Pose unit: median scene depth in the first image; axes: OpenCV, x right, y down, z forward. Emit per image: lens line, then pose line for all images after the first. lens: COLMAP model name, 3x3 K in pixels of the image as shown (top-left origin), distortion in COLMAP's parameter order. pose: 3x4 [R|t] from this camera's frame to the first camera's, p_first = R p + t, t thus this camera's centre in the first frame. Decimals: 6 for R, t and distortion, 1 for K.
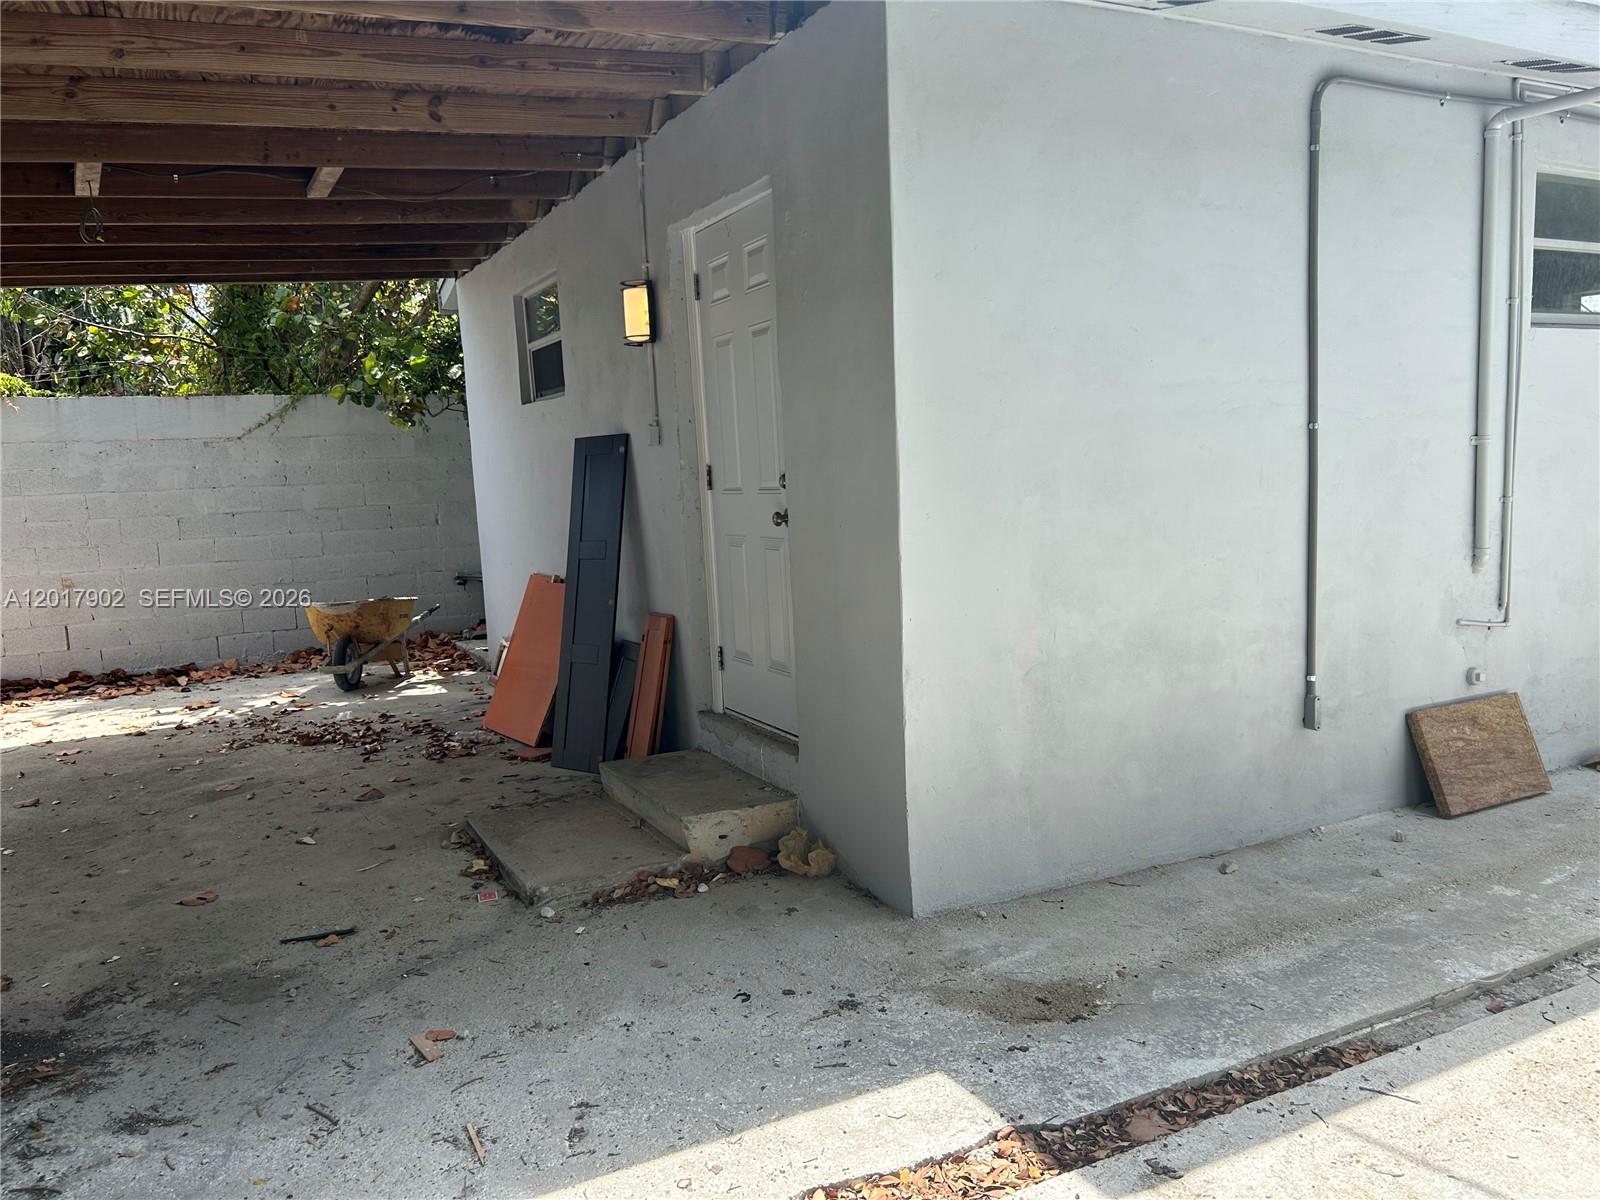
lens RADIAL K [[1203.9, 0, 798.8], [0, 1203.9, 602.1], [0, 0, 1]] dist [0.052889, -0.063087]
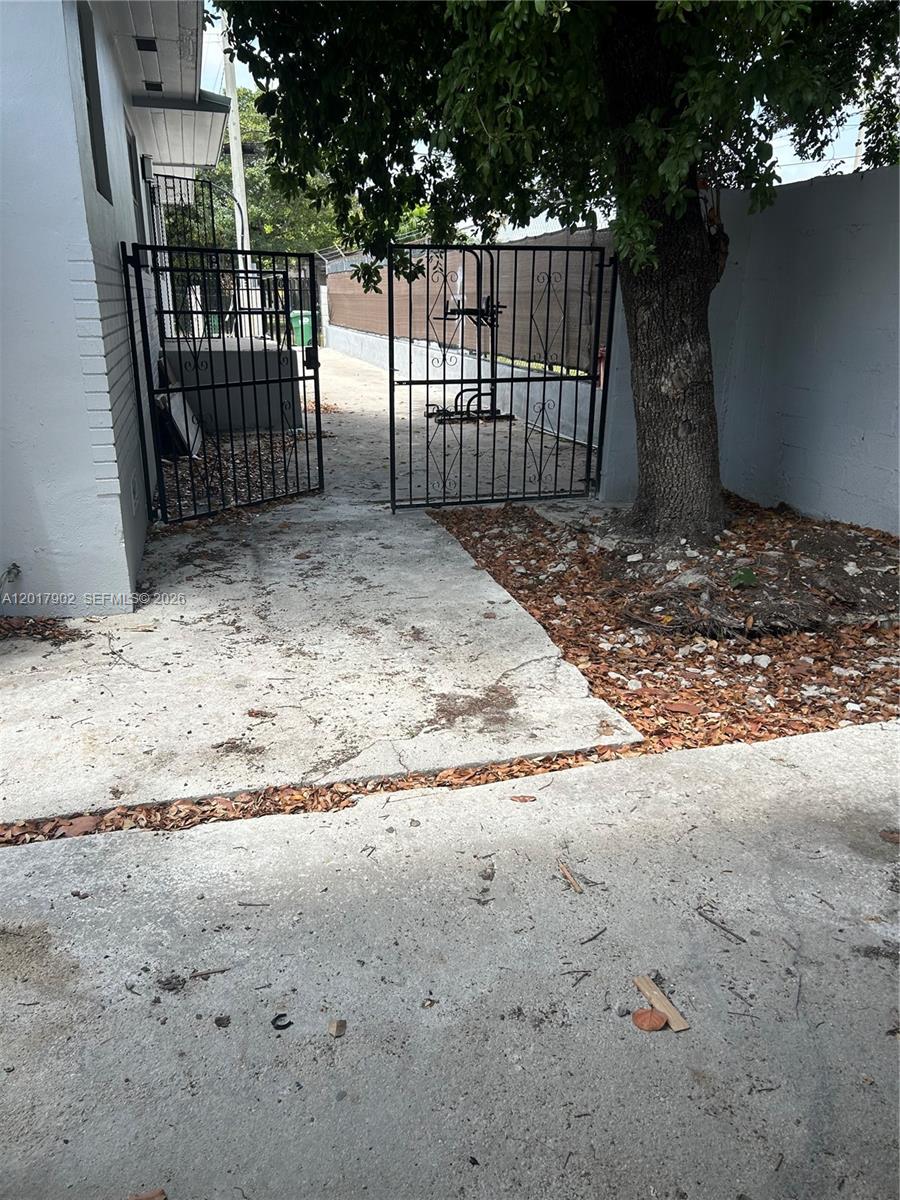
lens RADIAL K [[902.9, 0, 450.1], [0, 902.9, 601.0], [0, 0, 1]] dist [0.052889, -0.063087]
pose [[-0.975676, -0.030796, 0.217042, -0.294344], [0.063278, 0.908373, 0.413345, -0.171836], [-0.209885, 0.417025, -0.884329, 1.492871]]
